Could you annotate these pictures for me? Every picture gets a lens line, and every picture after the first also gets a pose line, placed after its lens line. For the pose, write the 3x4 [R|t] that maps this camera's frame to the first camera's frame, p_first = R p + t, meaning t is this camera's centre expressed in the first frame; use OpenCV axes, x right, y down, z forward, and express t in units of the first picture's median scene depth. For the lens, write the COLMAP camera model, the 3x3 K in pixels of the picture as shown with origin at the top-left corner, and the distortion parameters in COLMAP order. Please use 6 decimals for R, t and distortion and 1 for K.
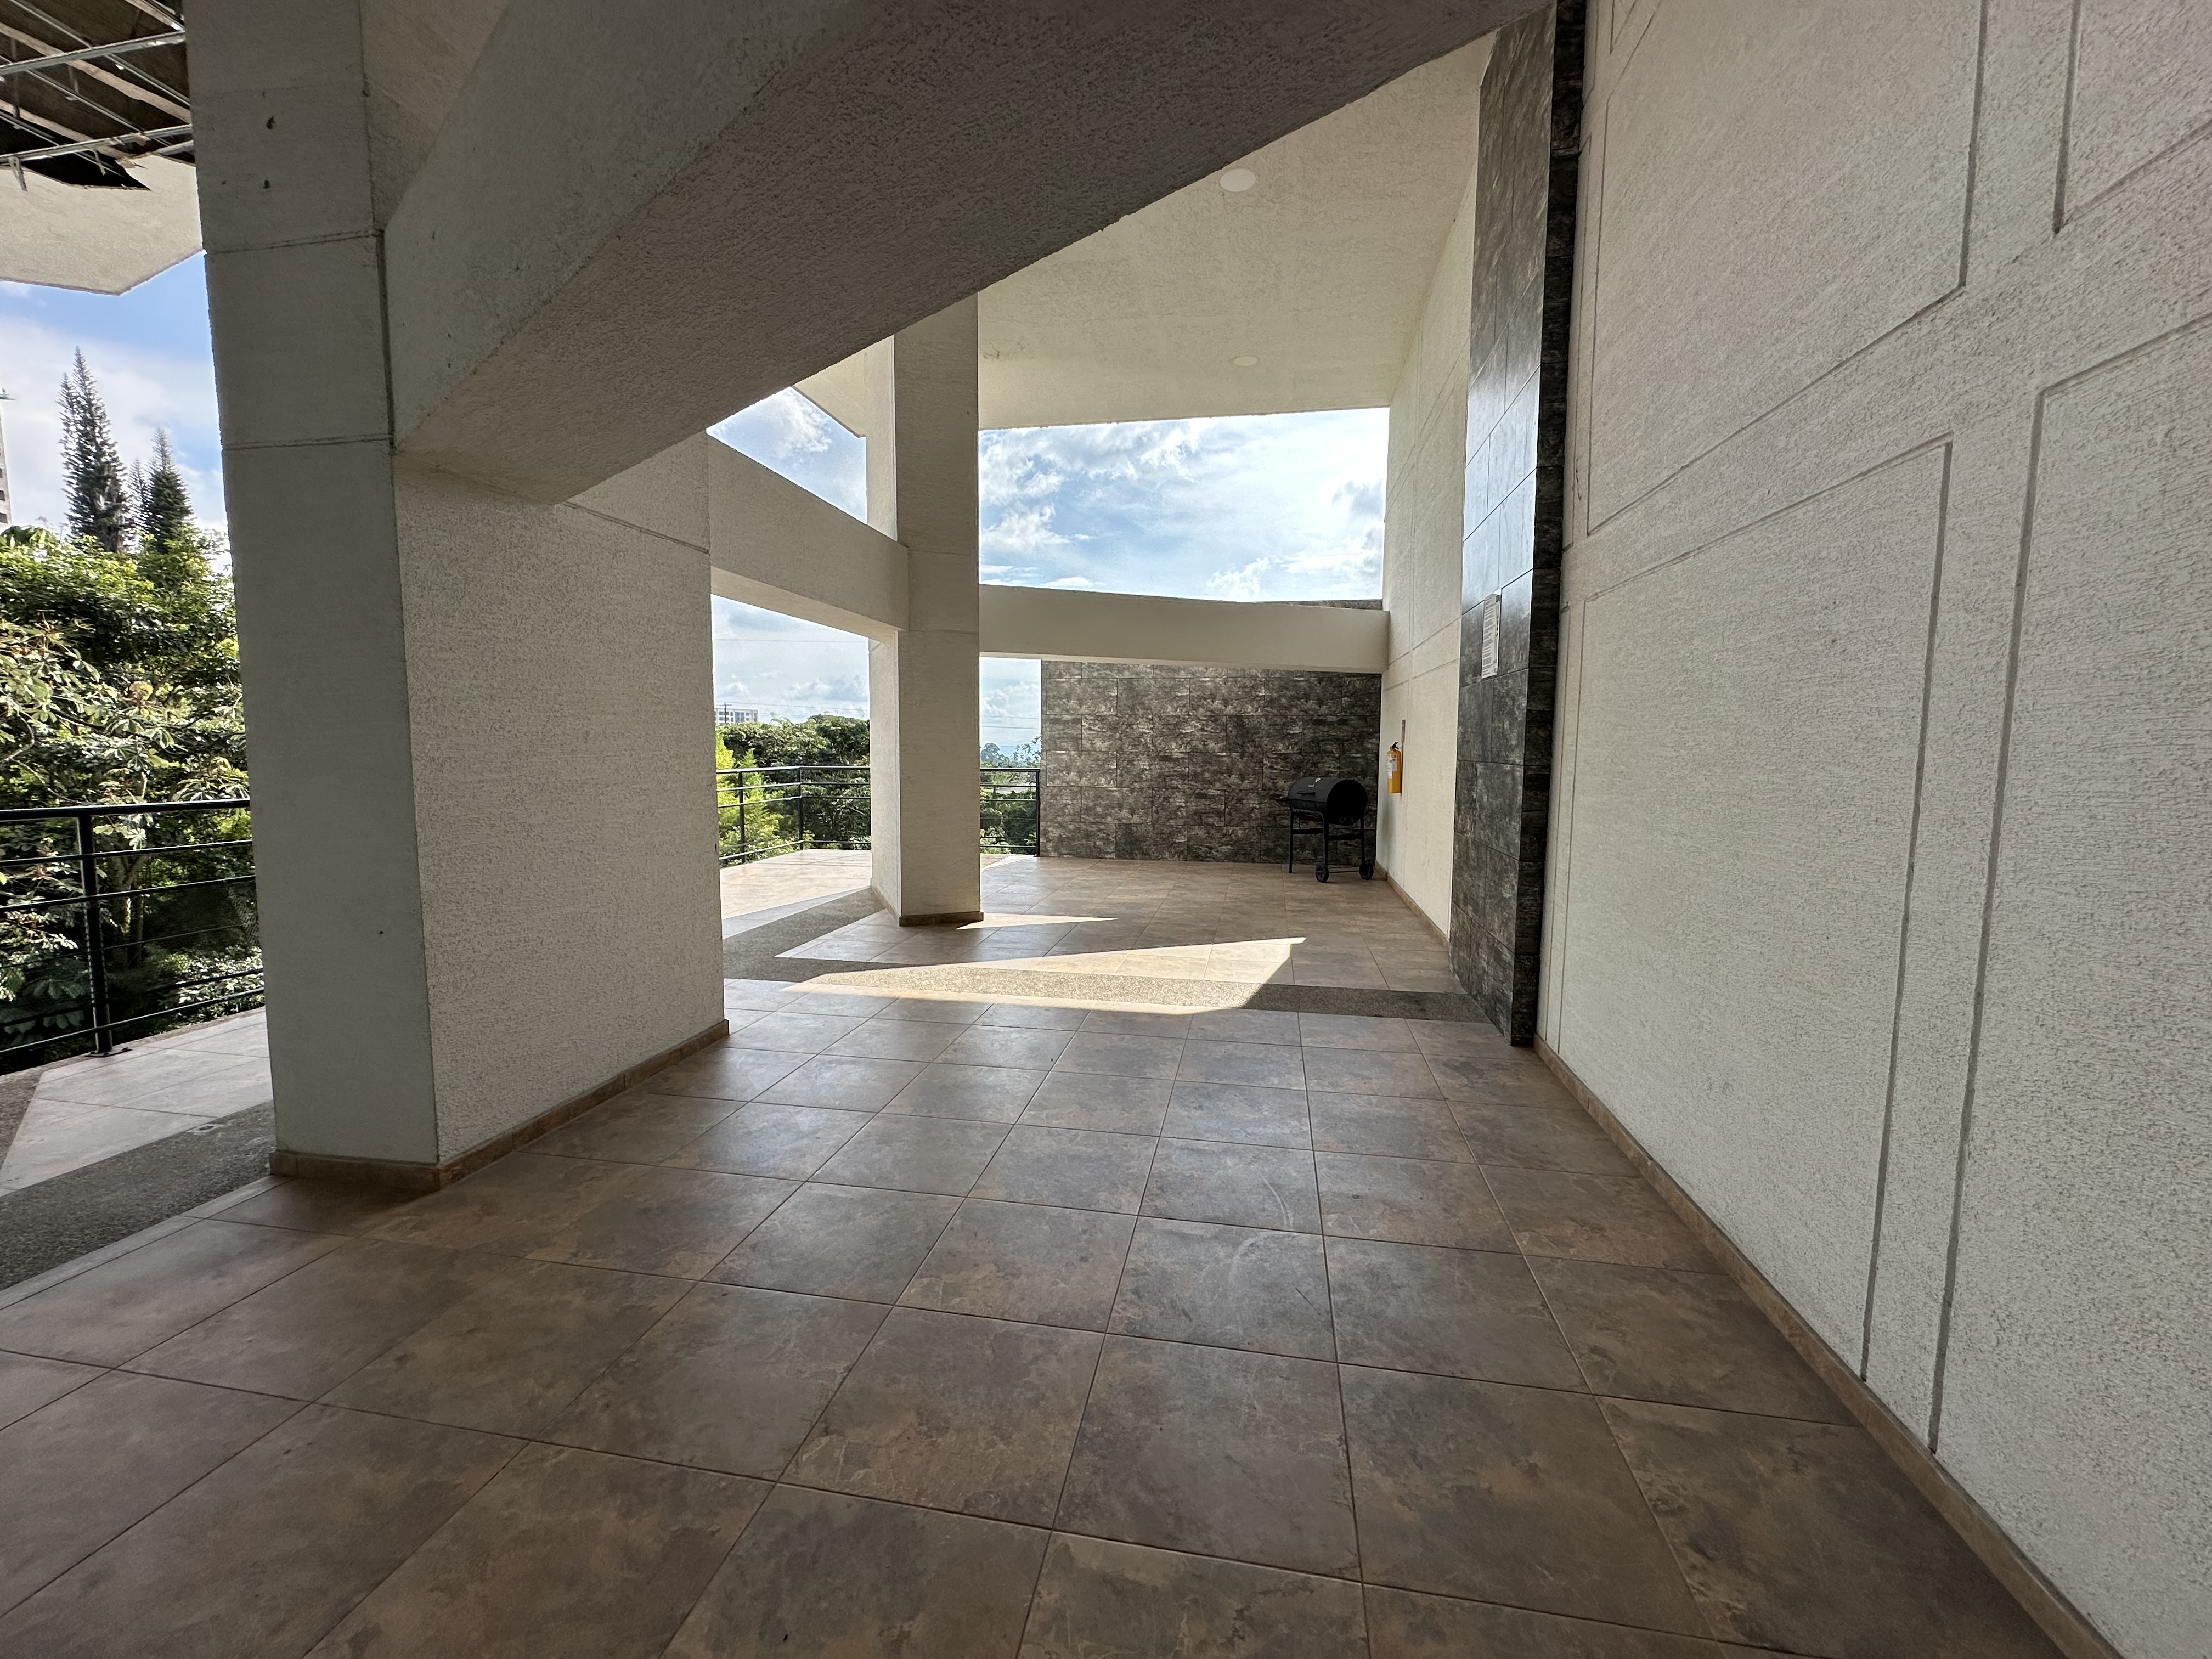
lens RADIAL K [[882.4, 0, 1104.8], [0, 882.4, 825.8], [0, 0, 1]] dist [-0.000810, 0.000443]
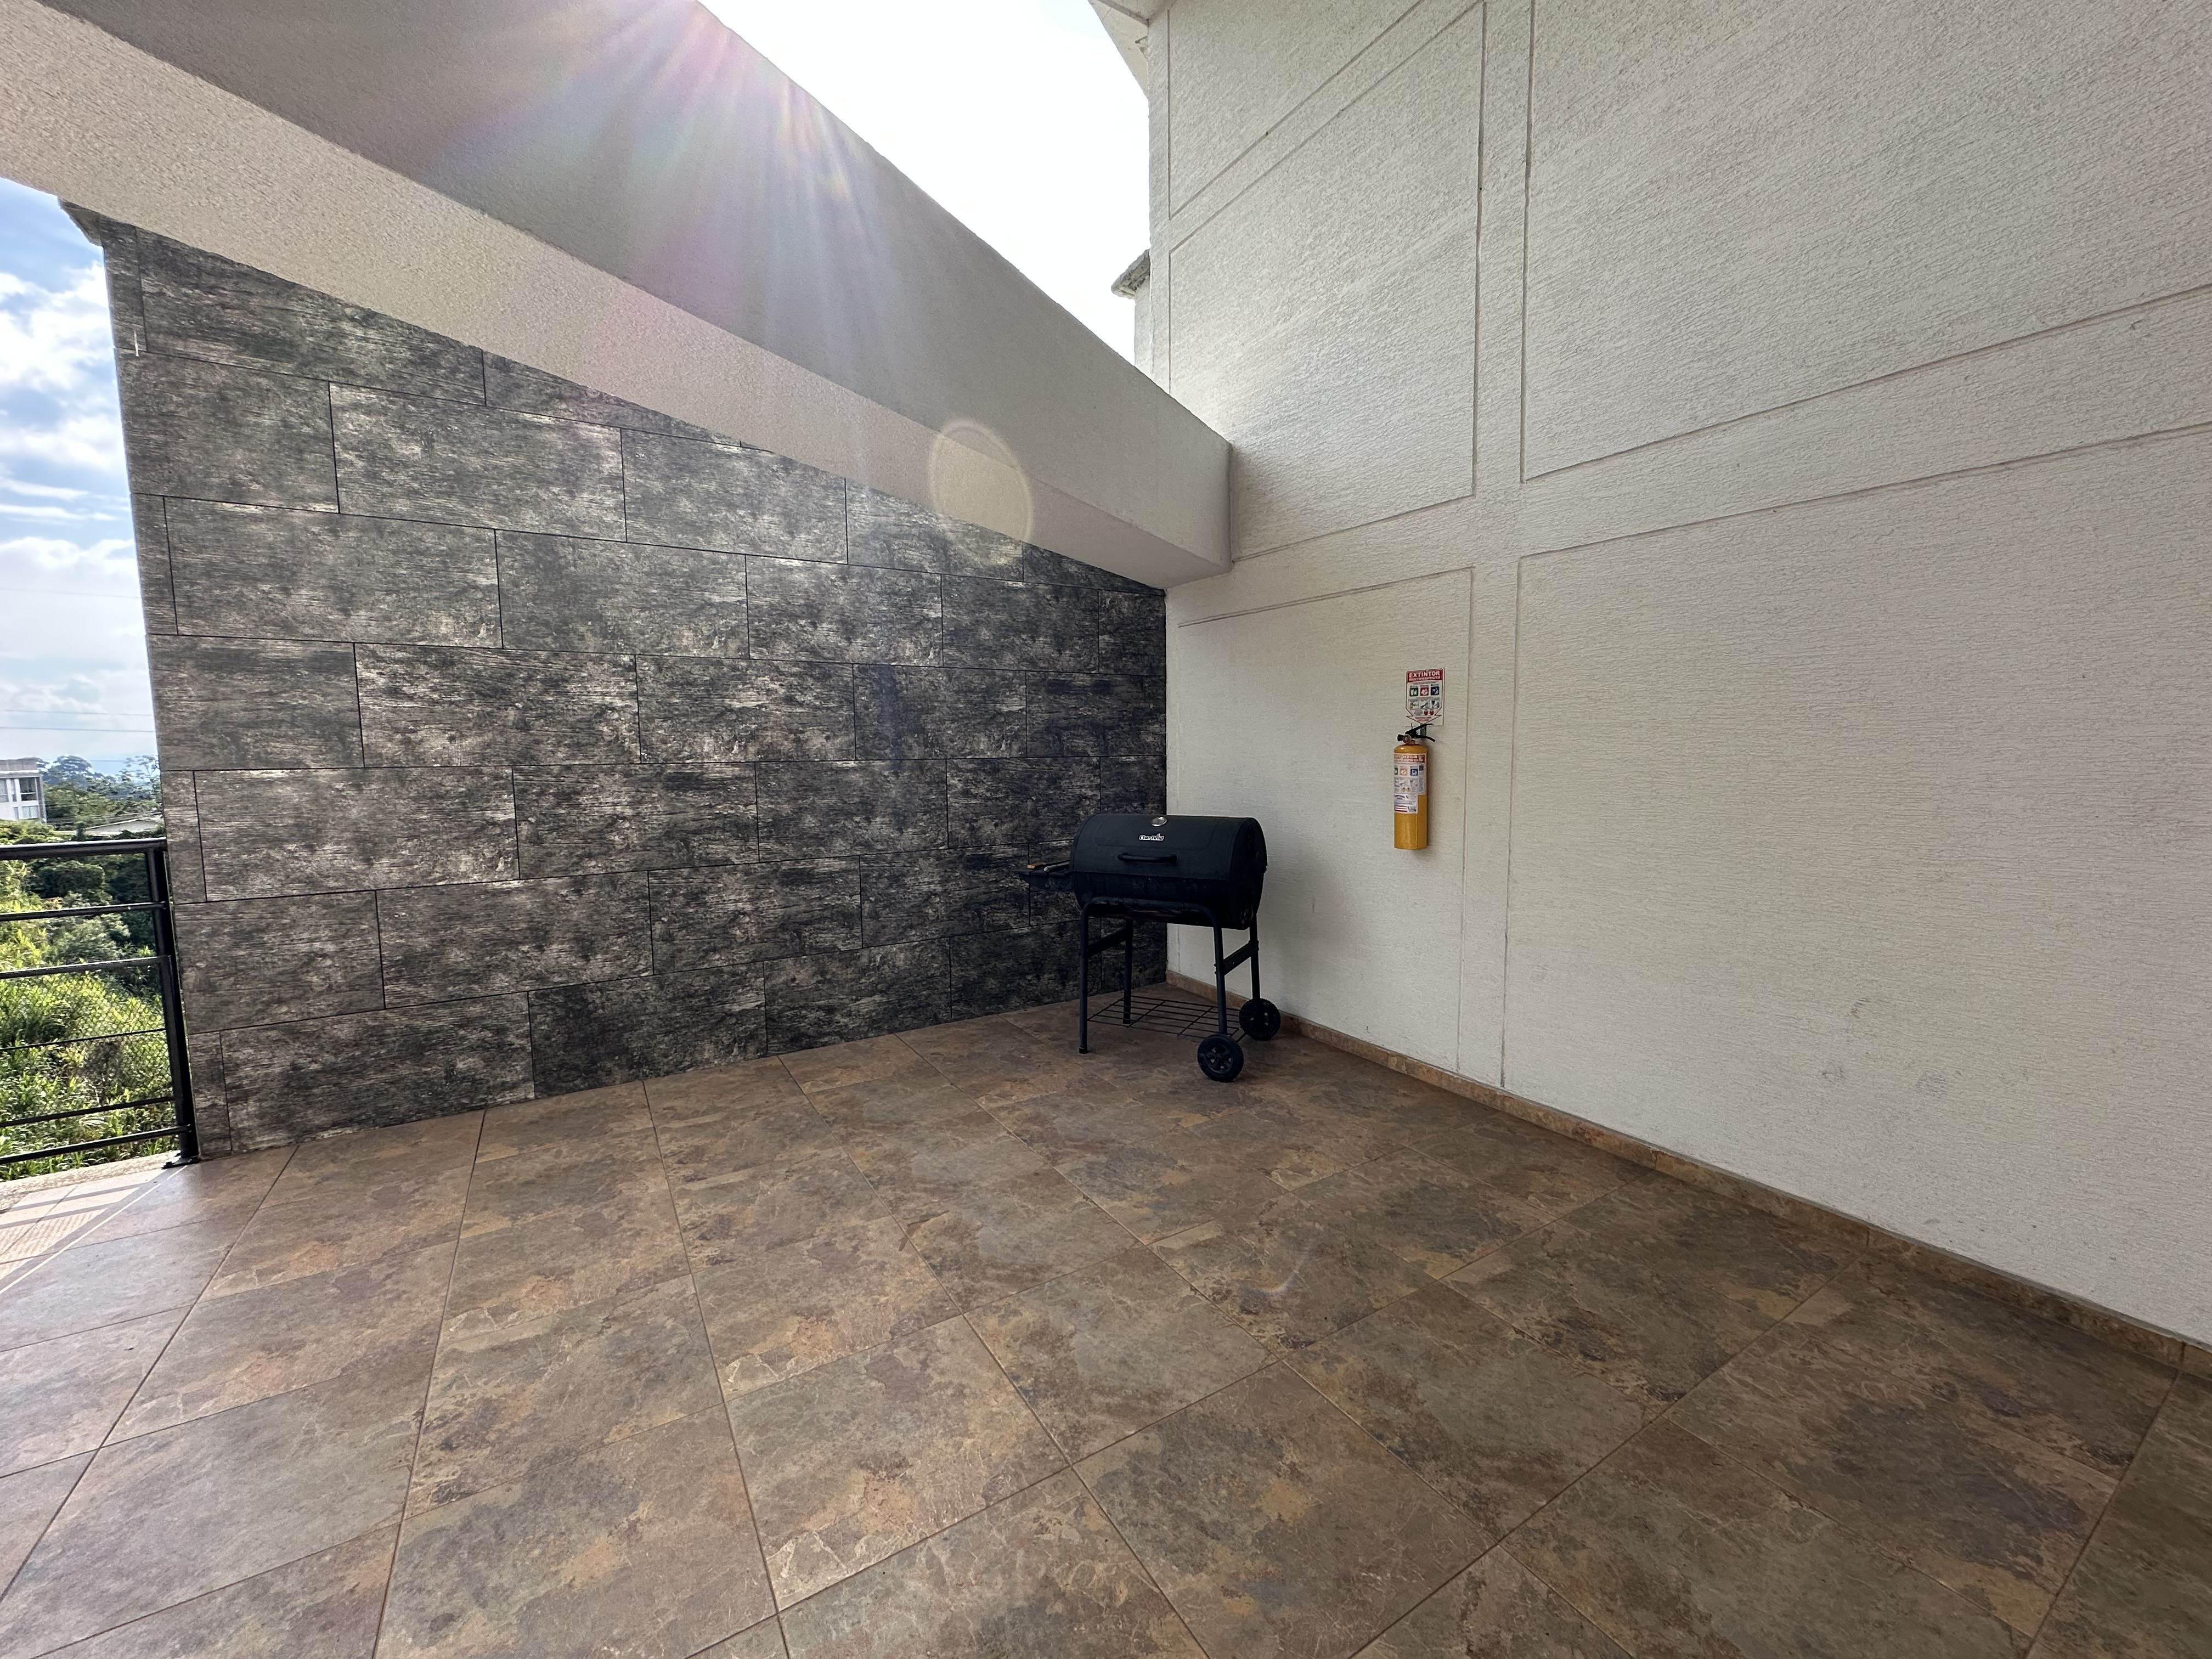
lens RADIAL K [[882.4, 0, 1107.9], [0, 882.4, 827.7], [0, 0, 1]] dist [-0.000810, 0.000443]
pose [[0.740174, -0.077024, 0.667990, -0.041486], [0.077233, 0.996581, 0.029334, -0.055782], [-0.667966, 0.029878, 0.743592, 0.631896]]
